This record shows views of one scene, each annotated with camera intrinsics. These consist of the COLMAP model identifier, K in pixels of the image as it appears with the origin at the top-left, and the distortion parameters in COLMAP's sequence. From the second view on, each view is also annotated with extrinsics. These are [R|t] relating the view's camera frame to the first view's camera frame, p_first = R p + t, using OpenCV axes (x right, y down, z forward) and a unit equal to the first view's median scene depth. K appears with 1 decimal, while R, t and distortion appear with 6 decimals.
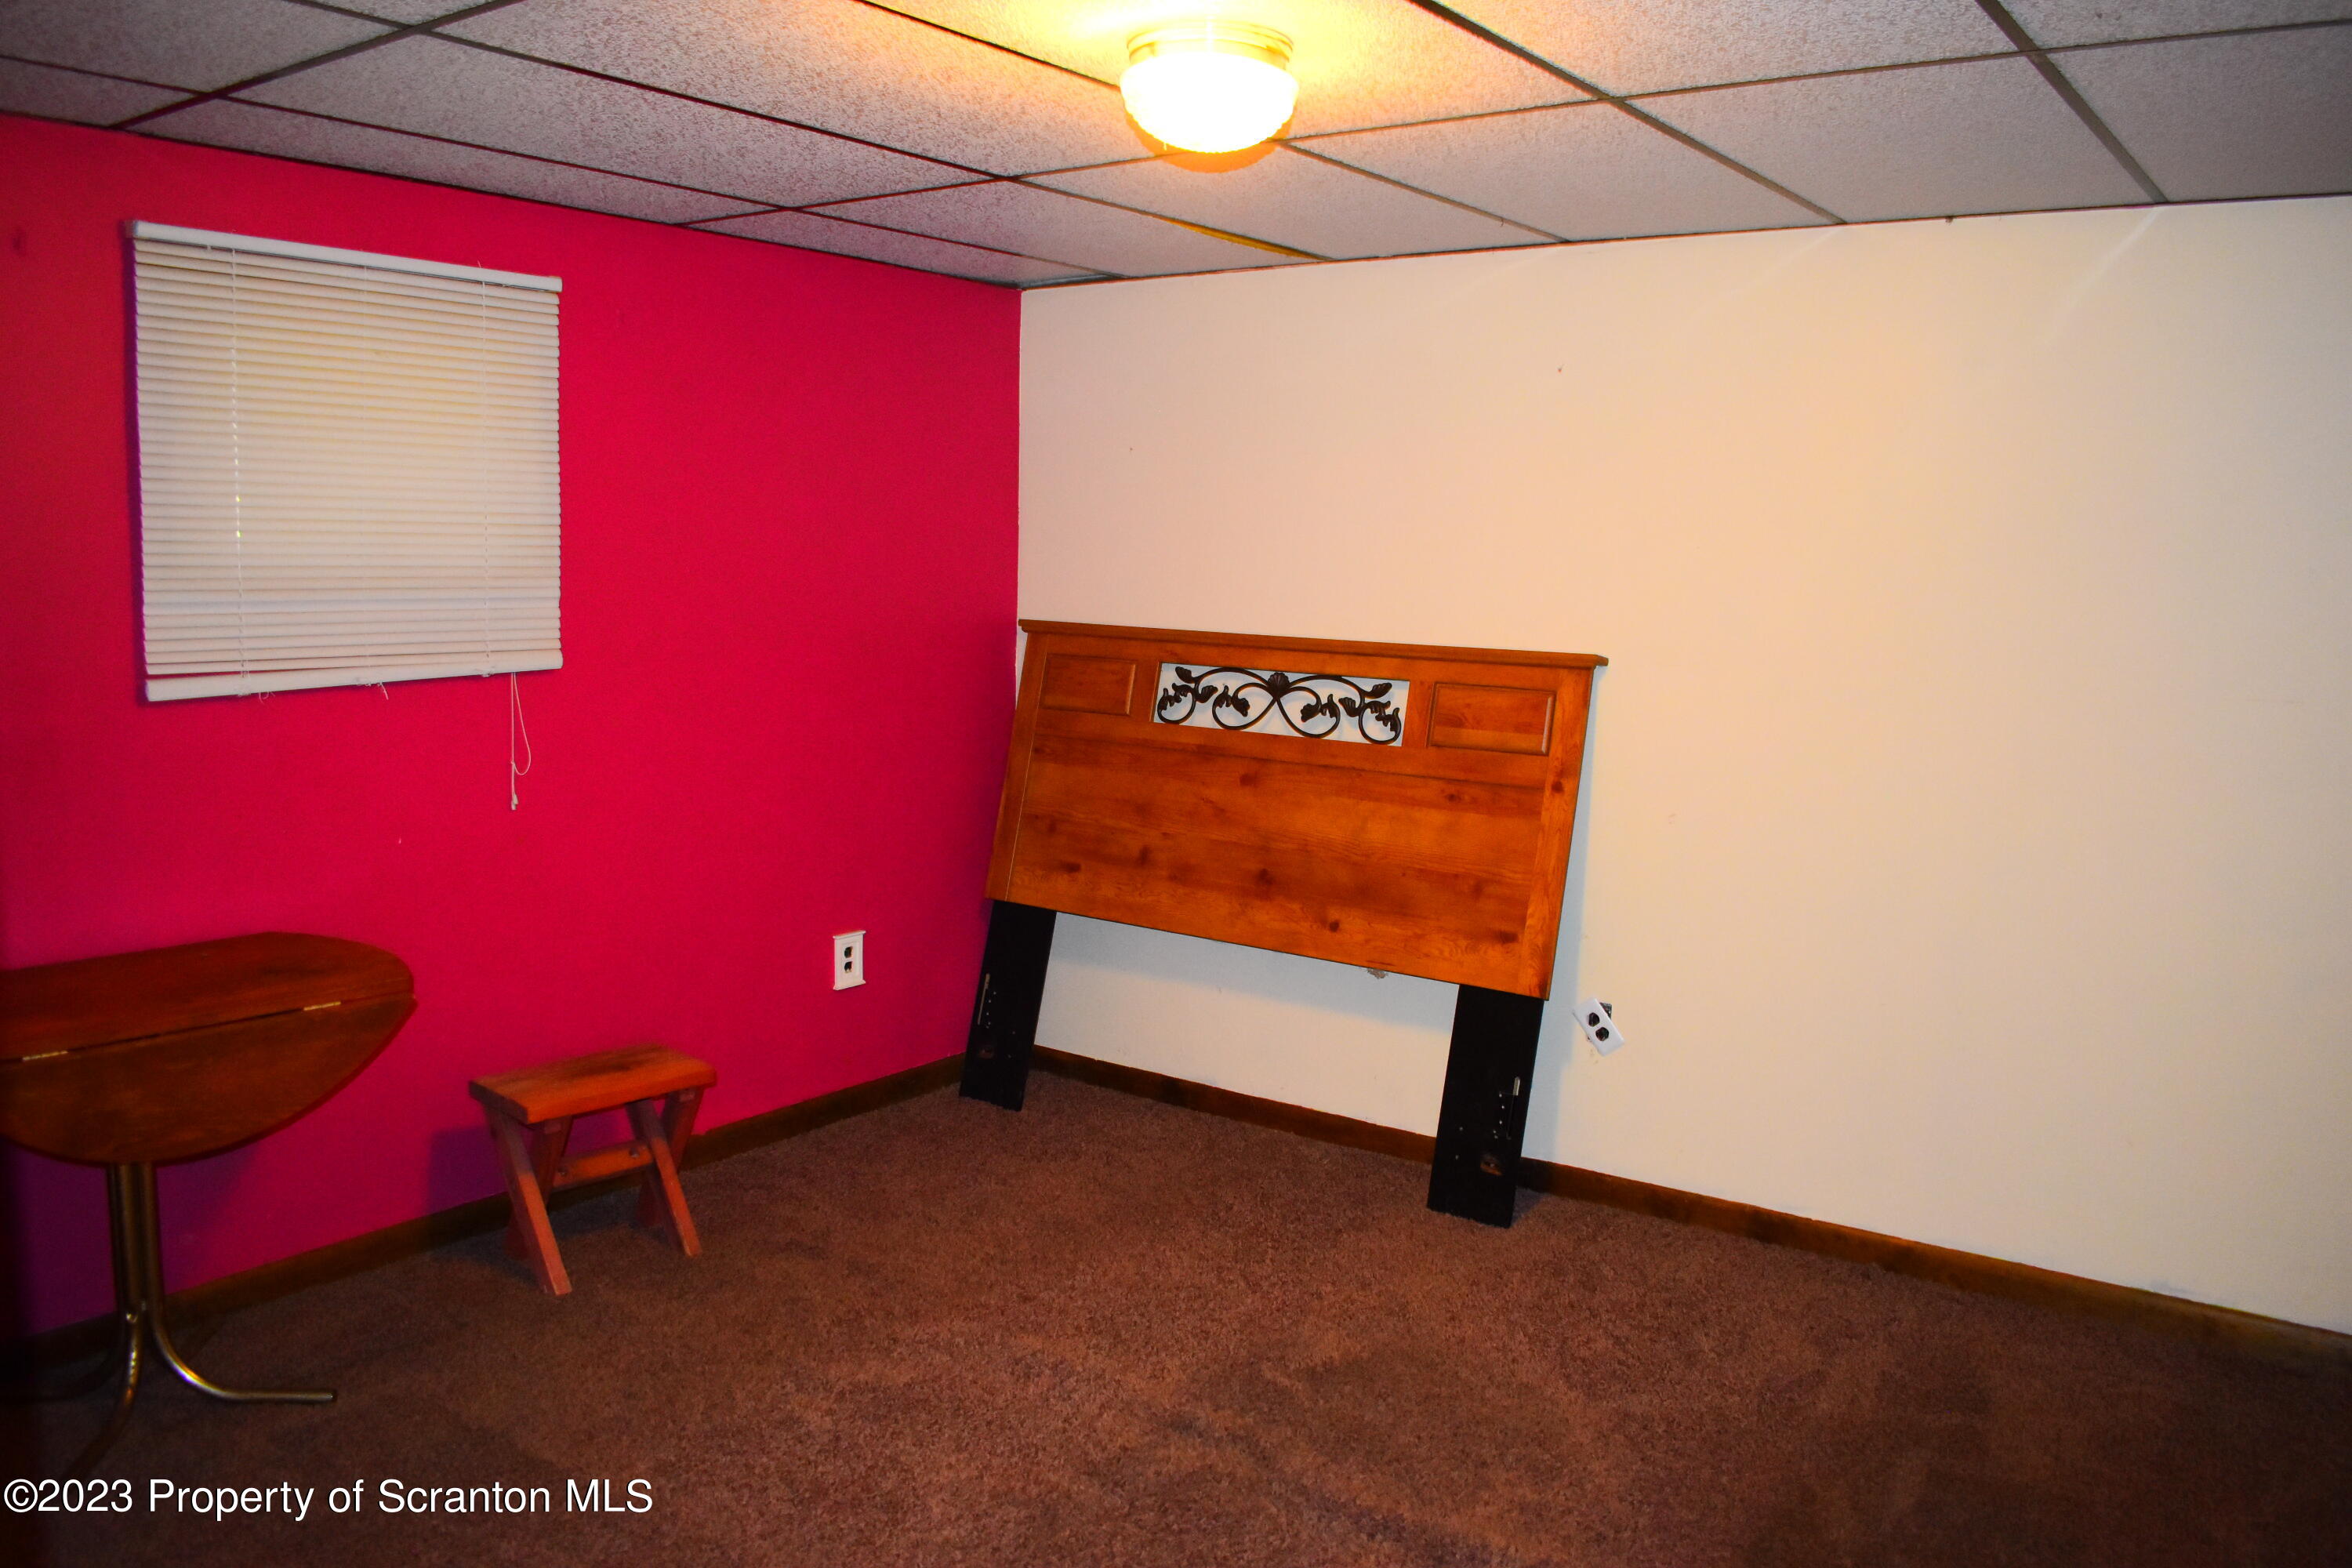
lens RADIAL K [[1838.1, 0, 1185.7], [0, 1838.1, 772.1], [0, 0, 1]] dist [-0.095326, 0.012020]
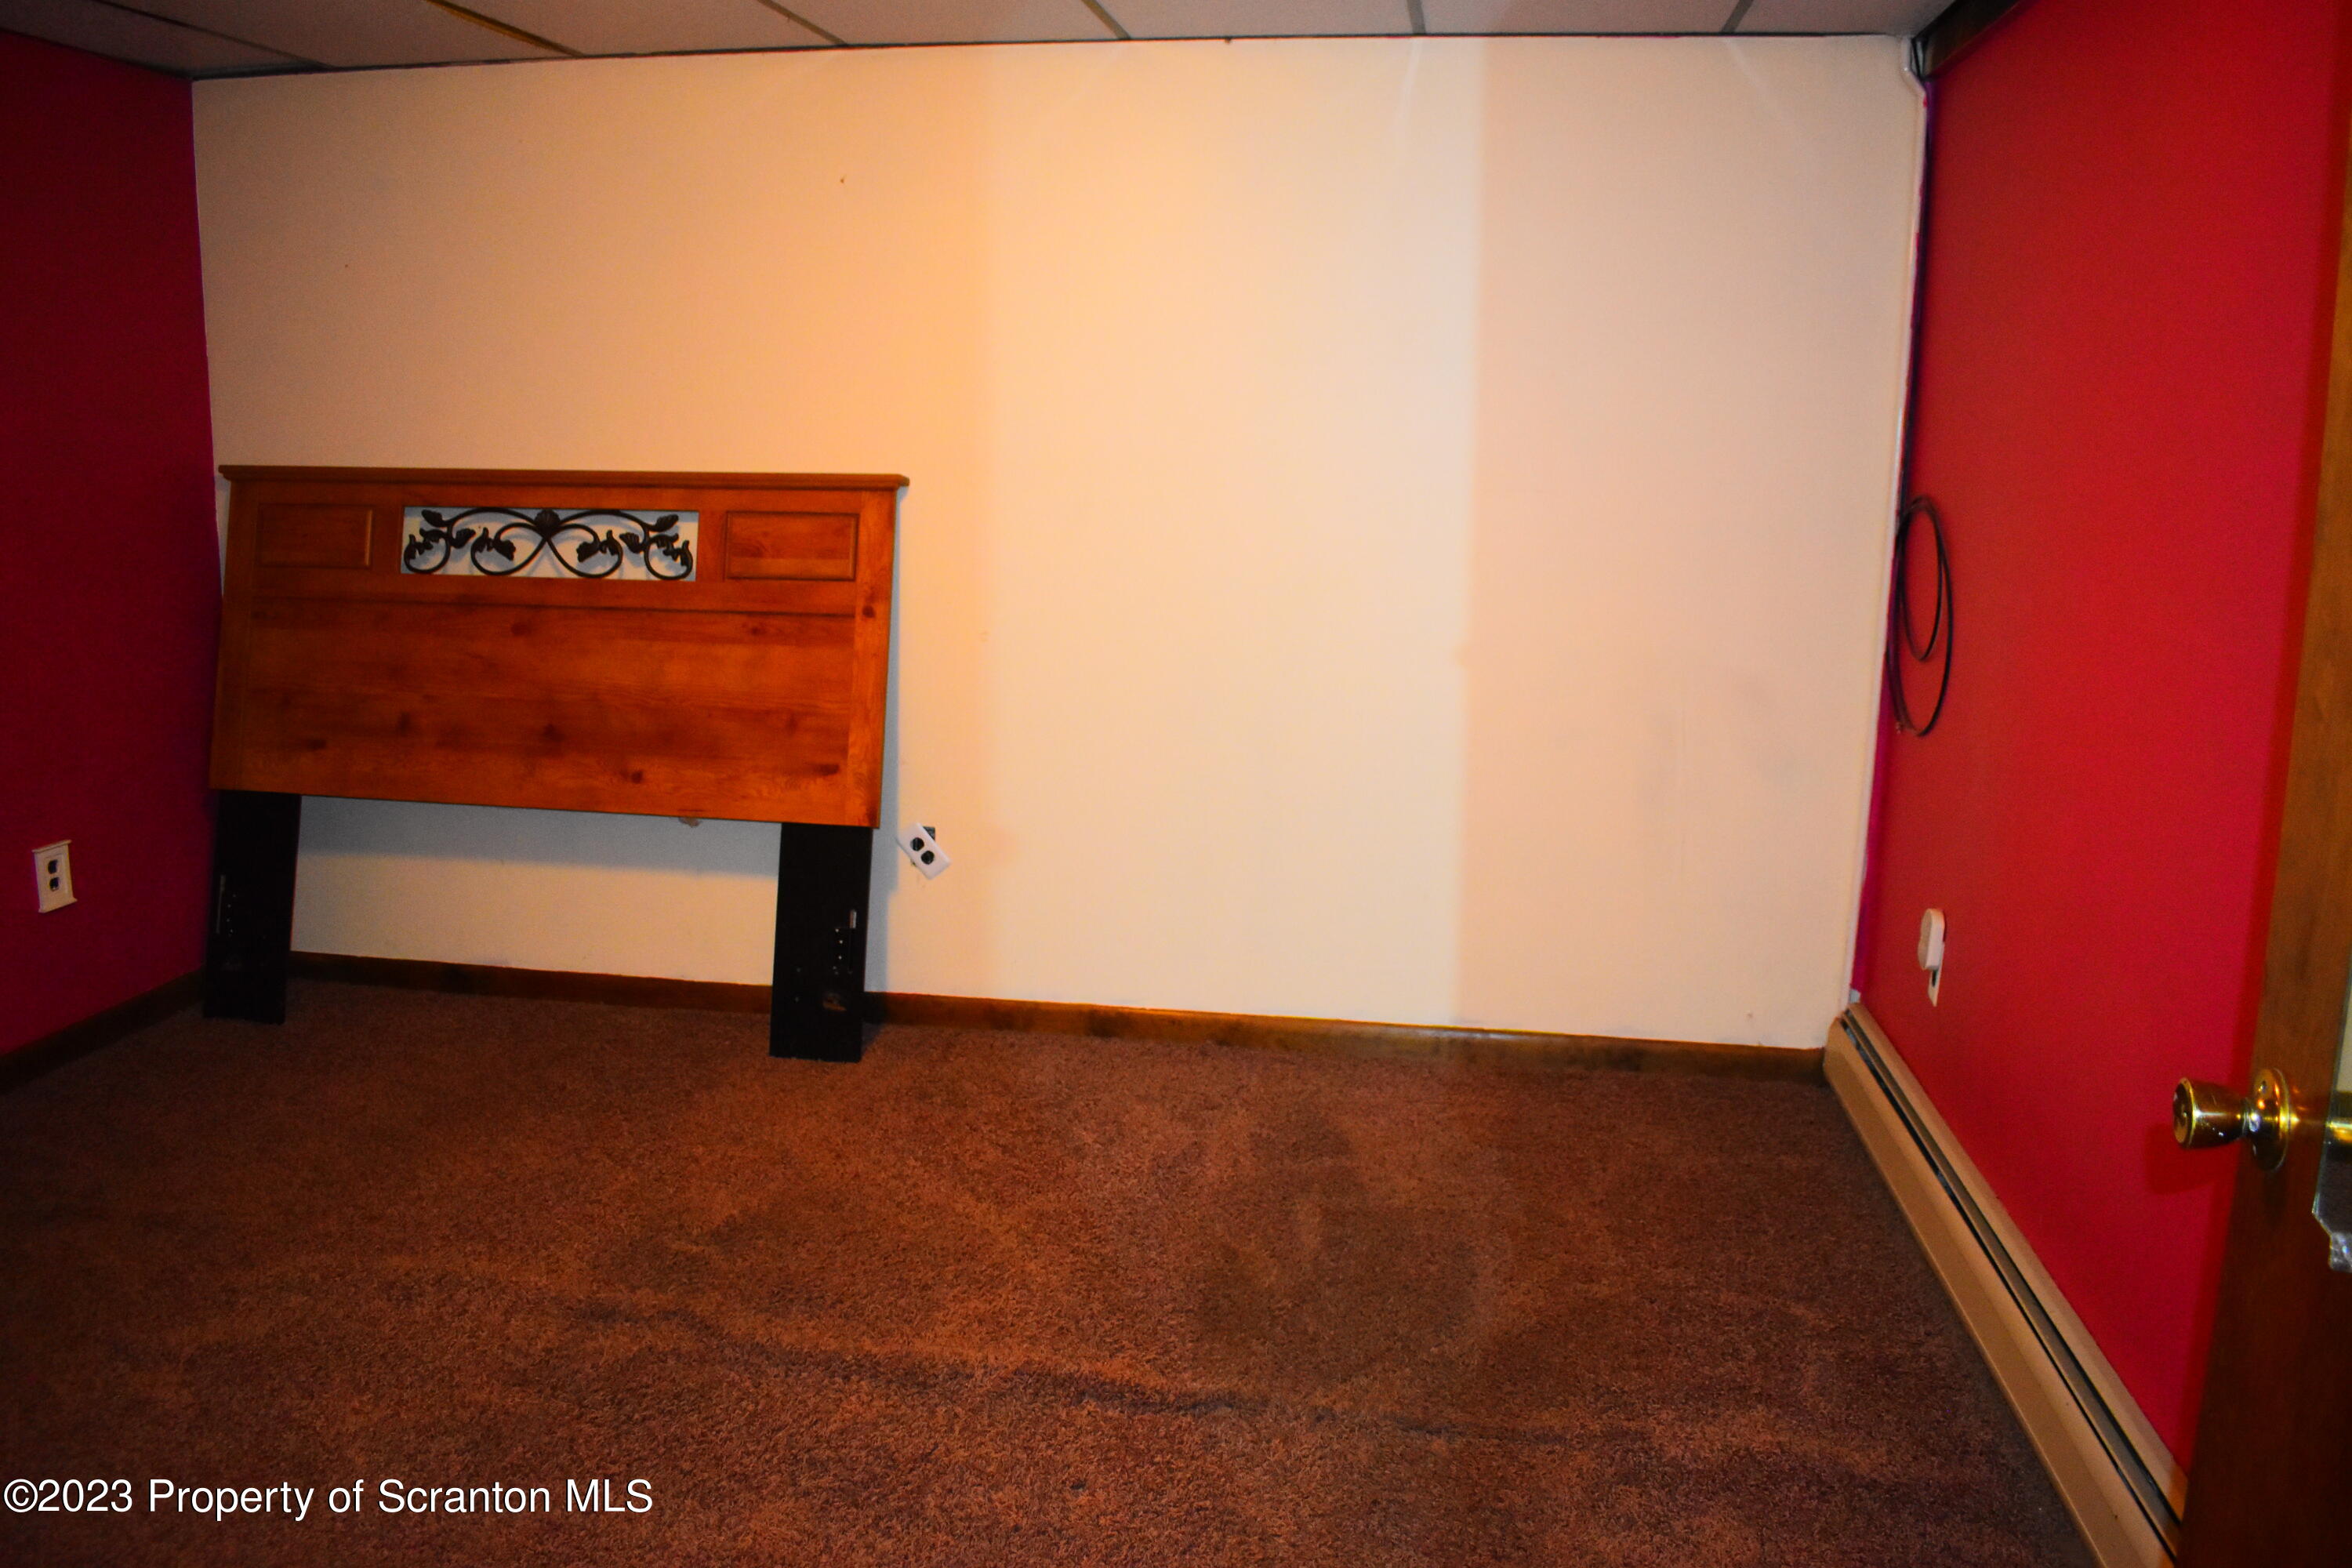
lens RADIAL K [[1838.1, 0, 1185.7], [0, 1838.1, 772.1], [0, 0, 1]] dist [-0.095326, 0.012020]
pose [[0.889871, -0.095305, 0.446146, -0.089495], [0.061469, 0.994066, 0.089746, 0.015502], [-0.452052, -0.052439, 0.890449, 0.044701]]
